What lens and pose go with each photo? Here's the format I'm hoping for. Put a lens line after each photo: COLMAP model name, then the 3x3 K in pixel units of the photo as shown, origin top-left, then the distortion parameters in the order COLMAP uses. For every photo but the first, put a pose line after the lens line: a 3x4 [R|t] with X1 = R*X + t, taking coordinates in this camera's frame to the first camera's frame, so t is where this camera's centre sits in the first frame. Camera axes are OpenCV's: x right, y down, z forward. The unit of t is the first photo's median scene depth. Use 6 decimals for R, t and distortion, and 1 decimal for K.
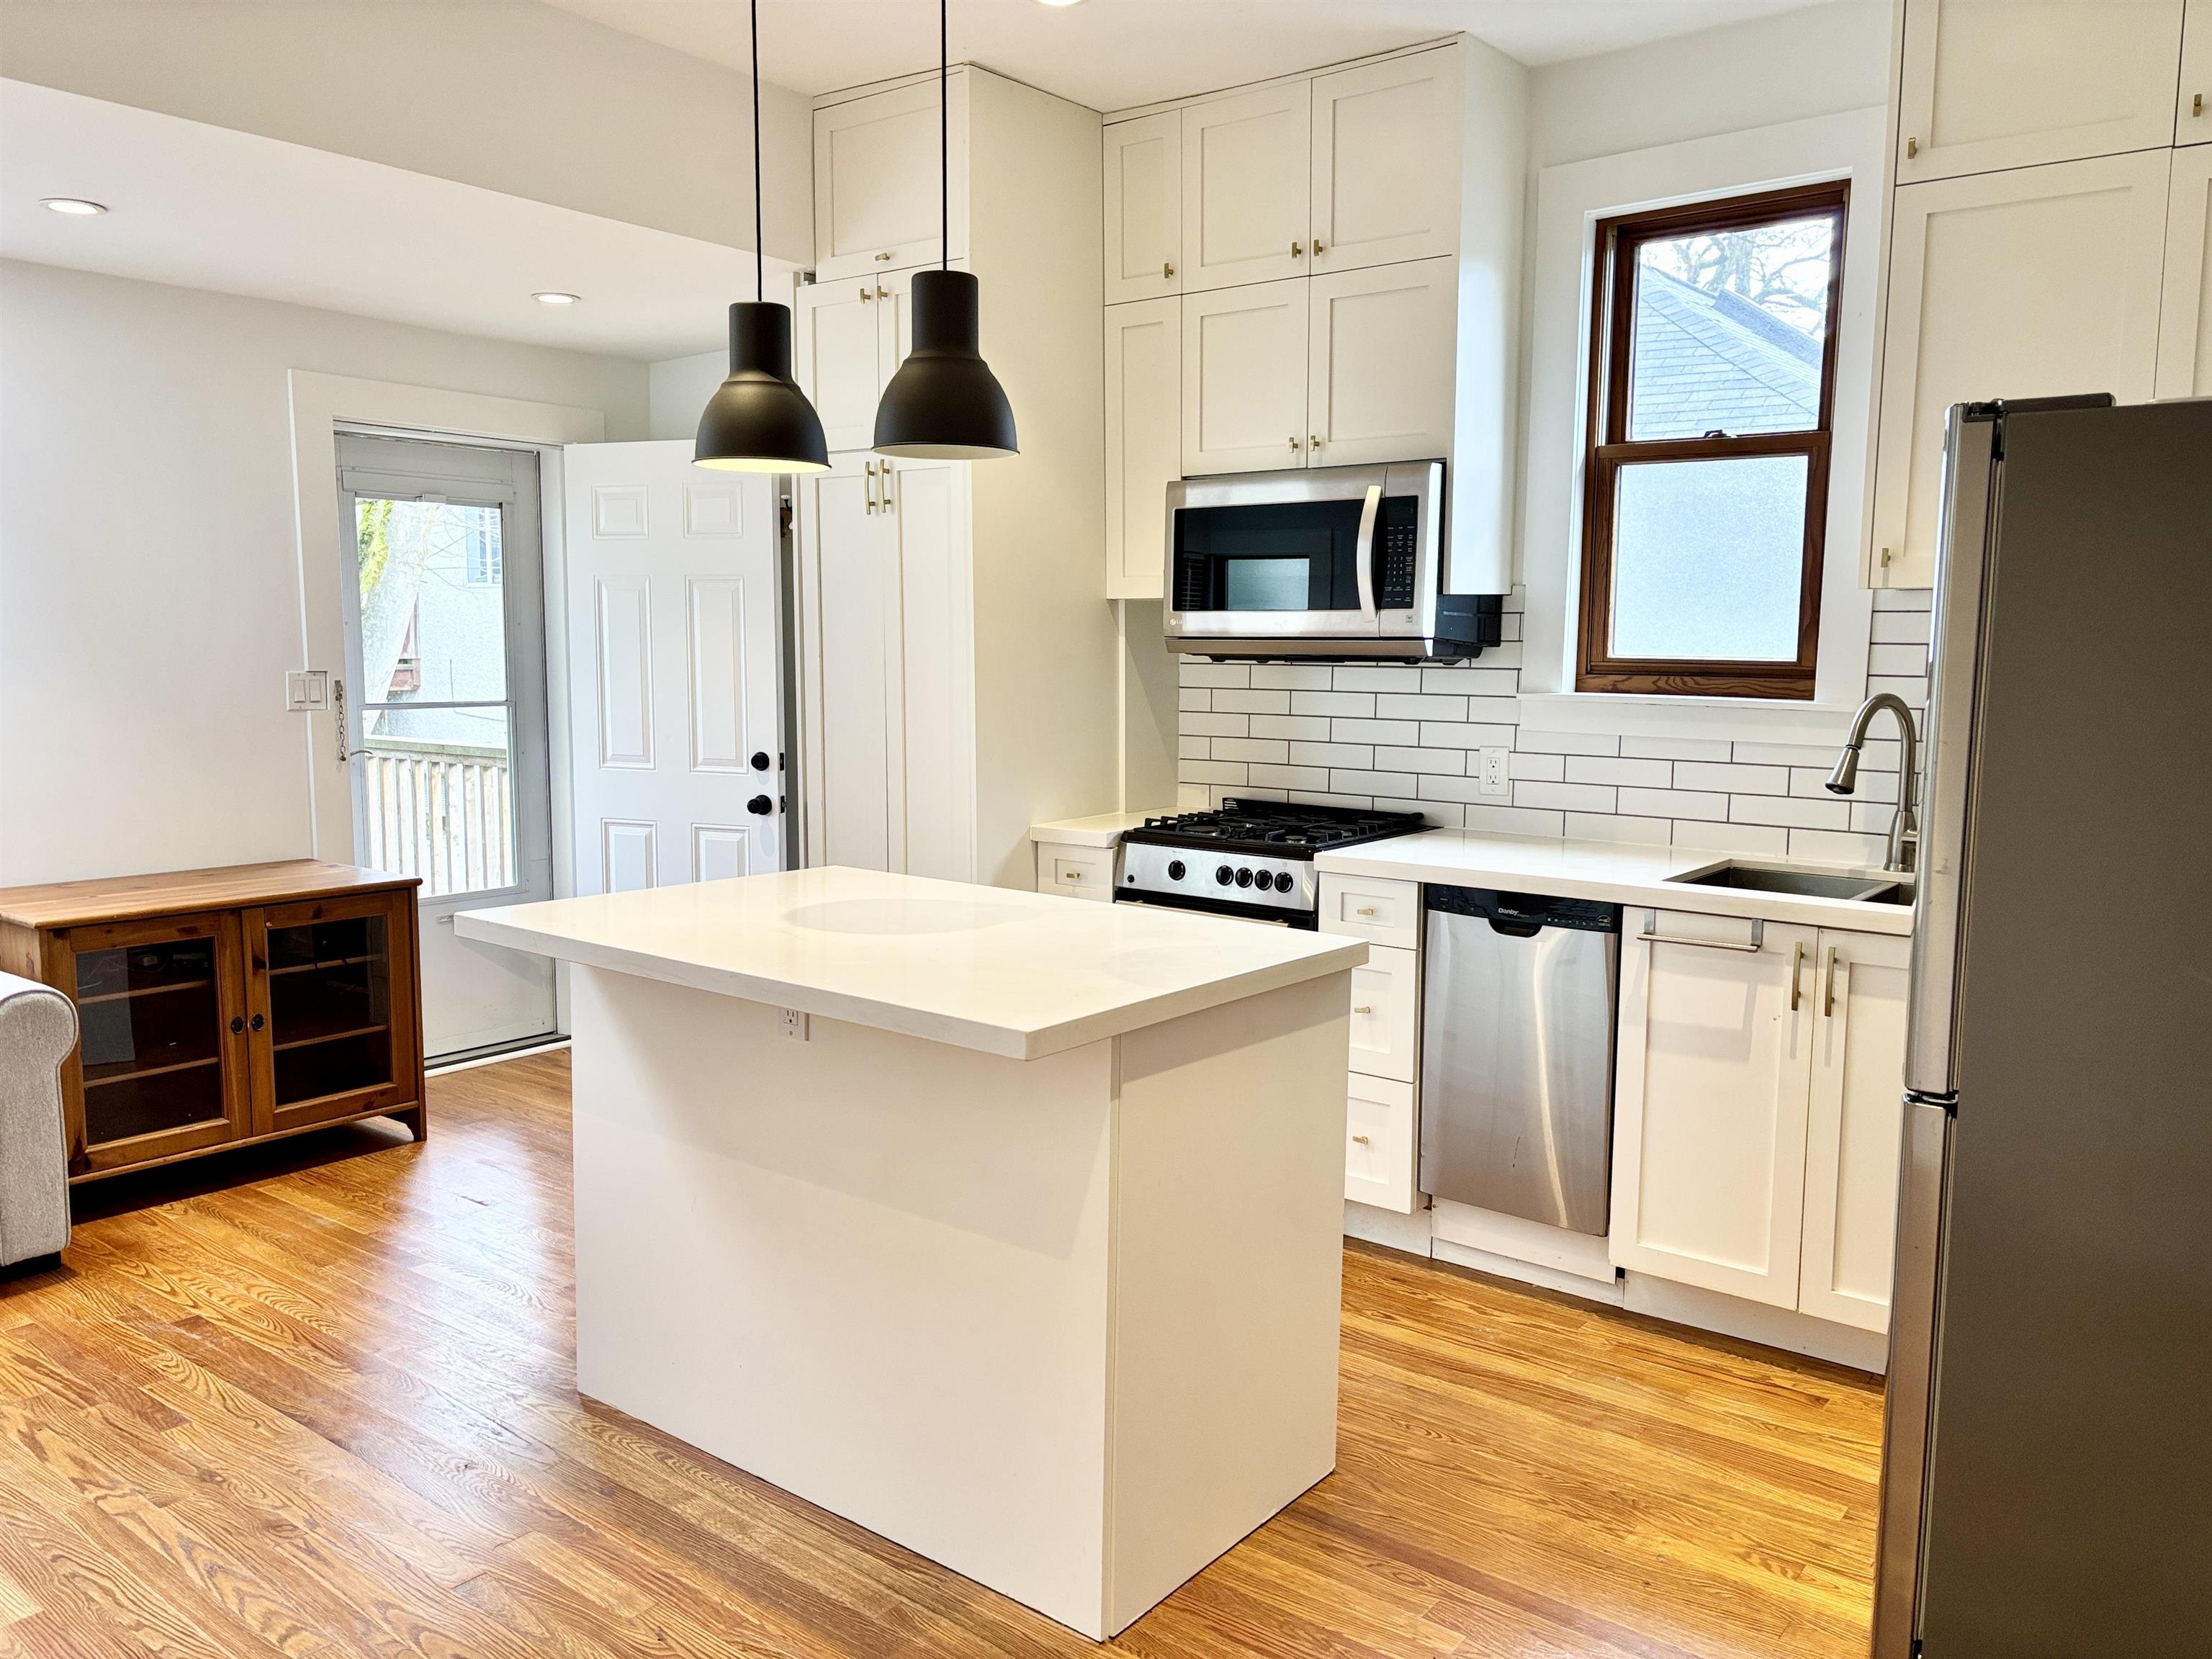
lens RADIAL K [[1676.5, 0, 1113.0], [0, 1676.5, 822.4], [0, 0, 1]] dist [0.076206, -0.075738]
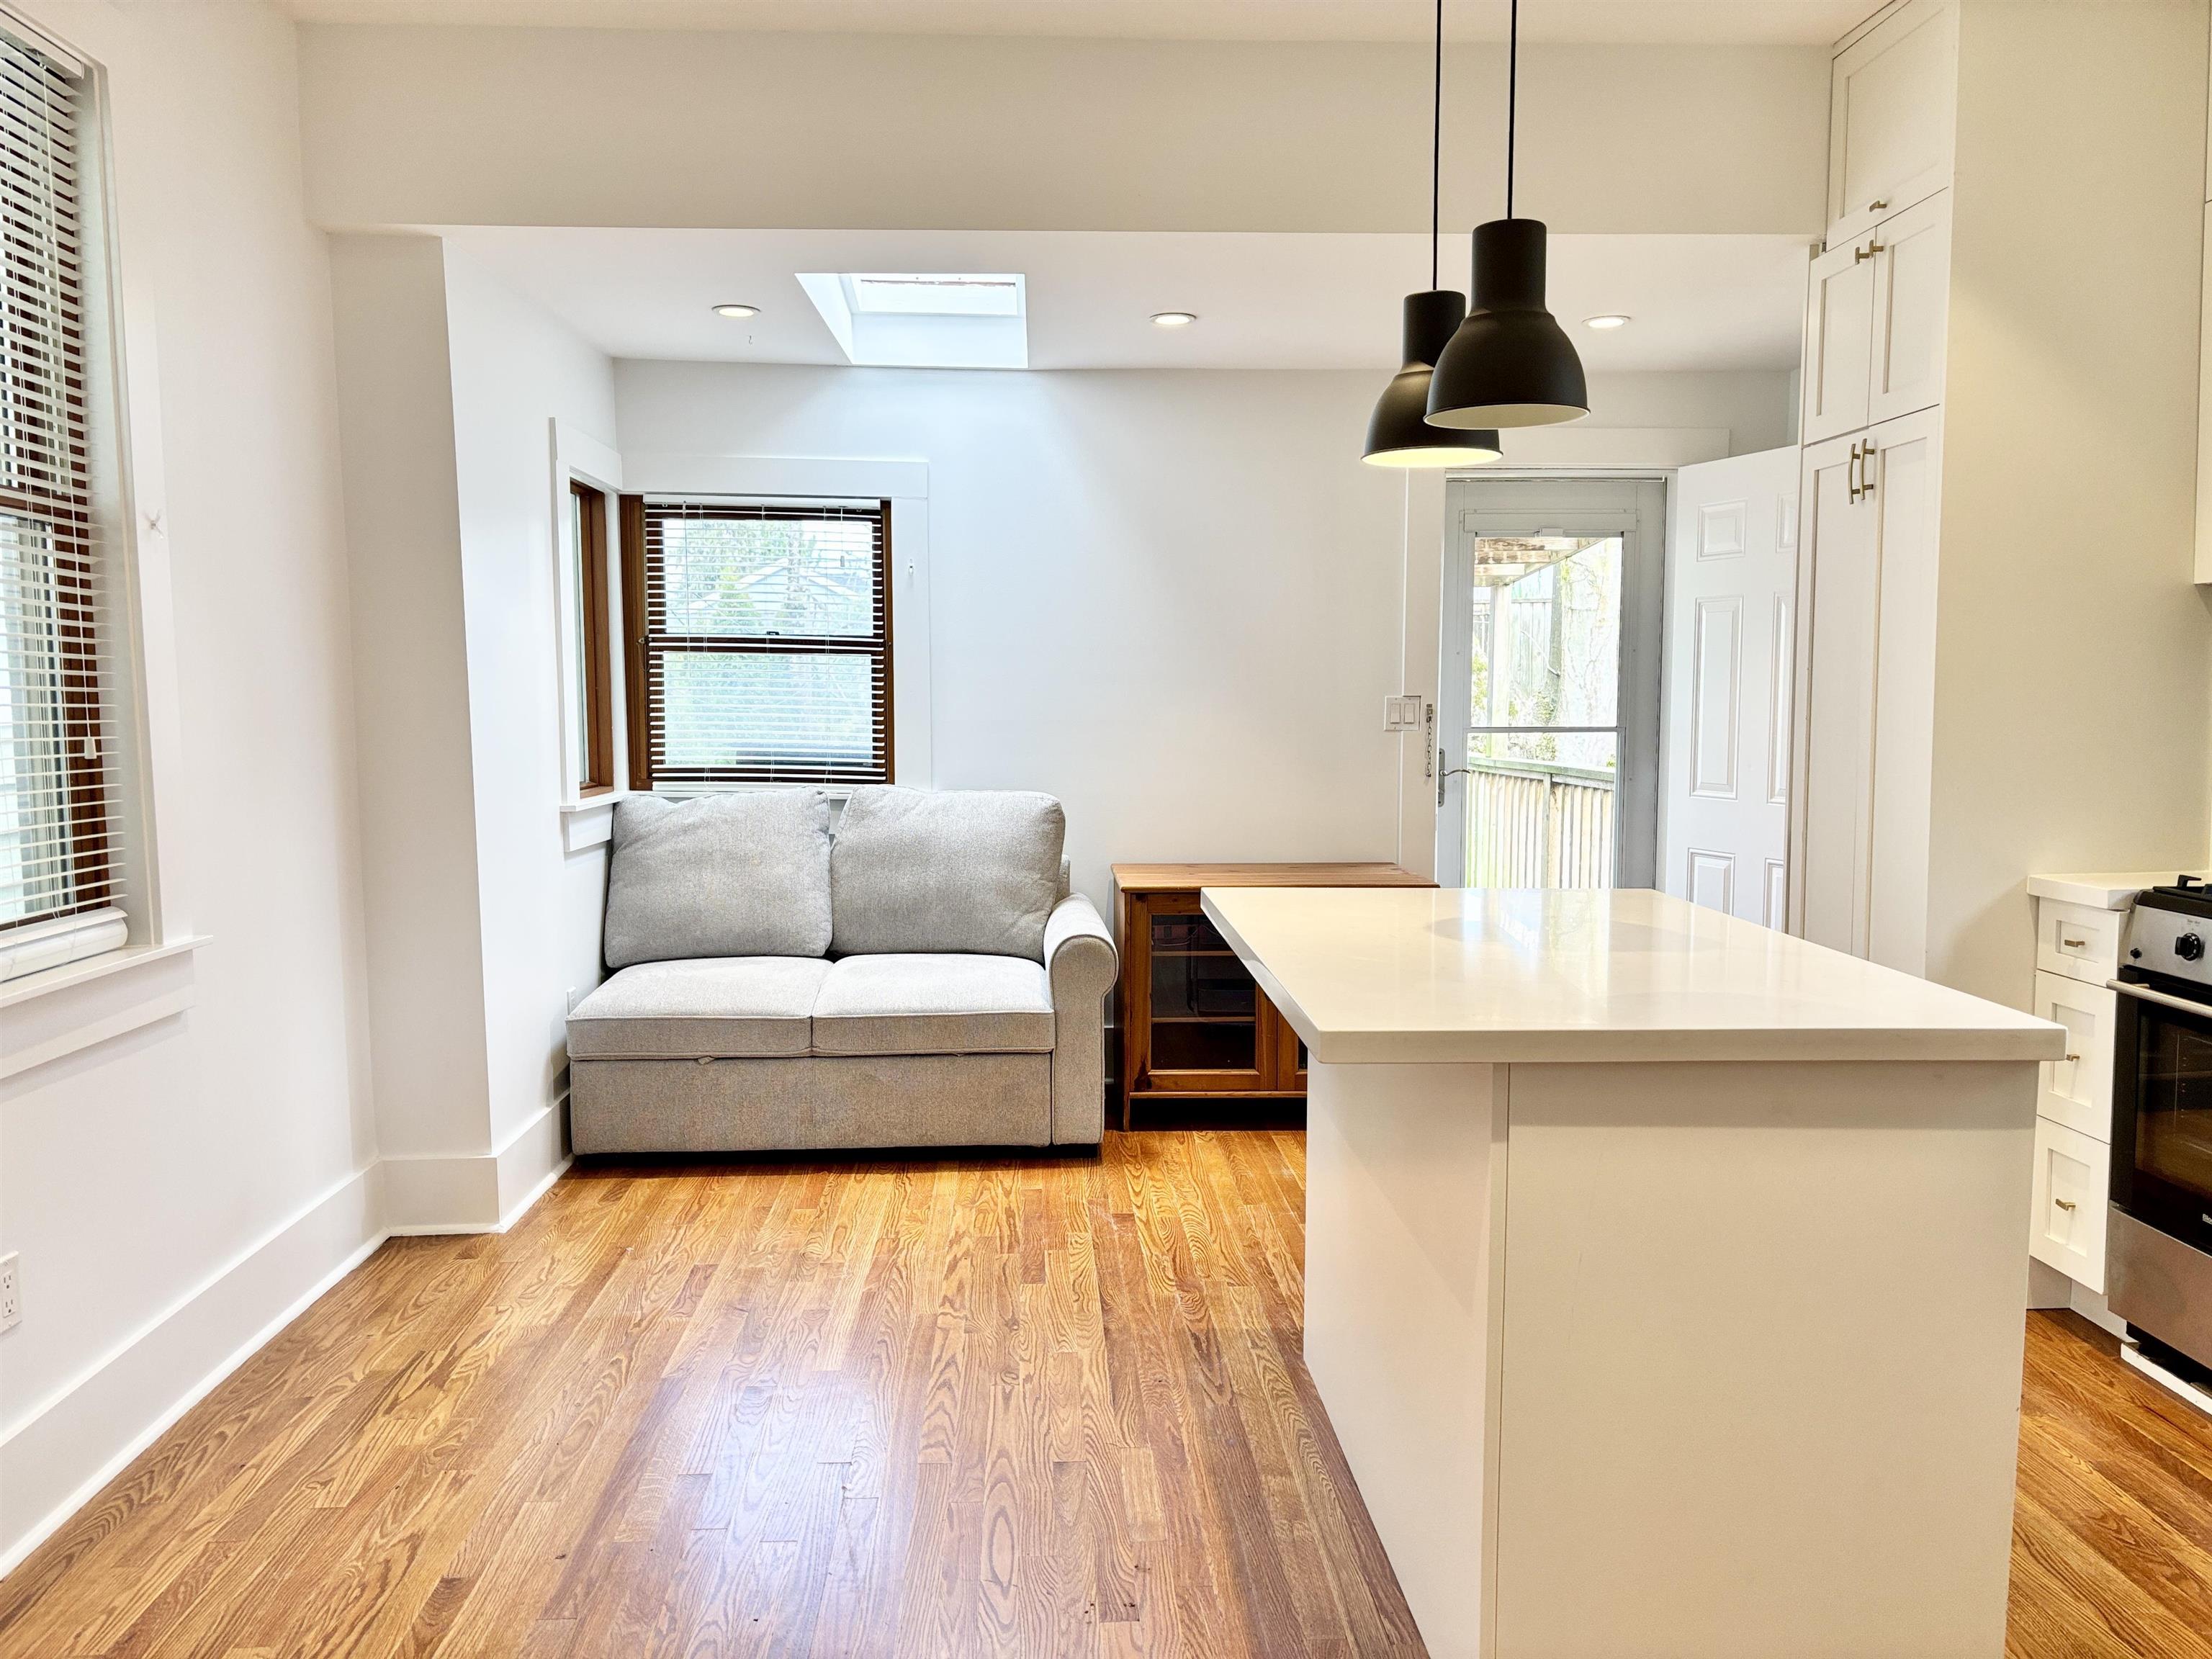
lens RADIAL K [[1676.5, 0, 1113.0], [0, 1676.5, 822.4], [0, 0, 1]] dist [0.076206, -0.075738]
pose [[0.661827, 0.051350, -0.747895, 0.302599], [-0.075932, 0.997112, 0.001267, 0.009911], [0.745801, 0.055951, 0.663815, 0.161320]]
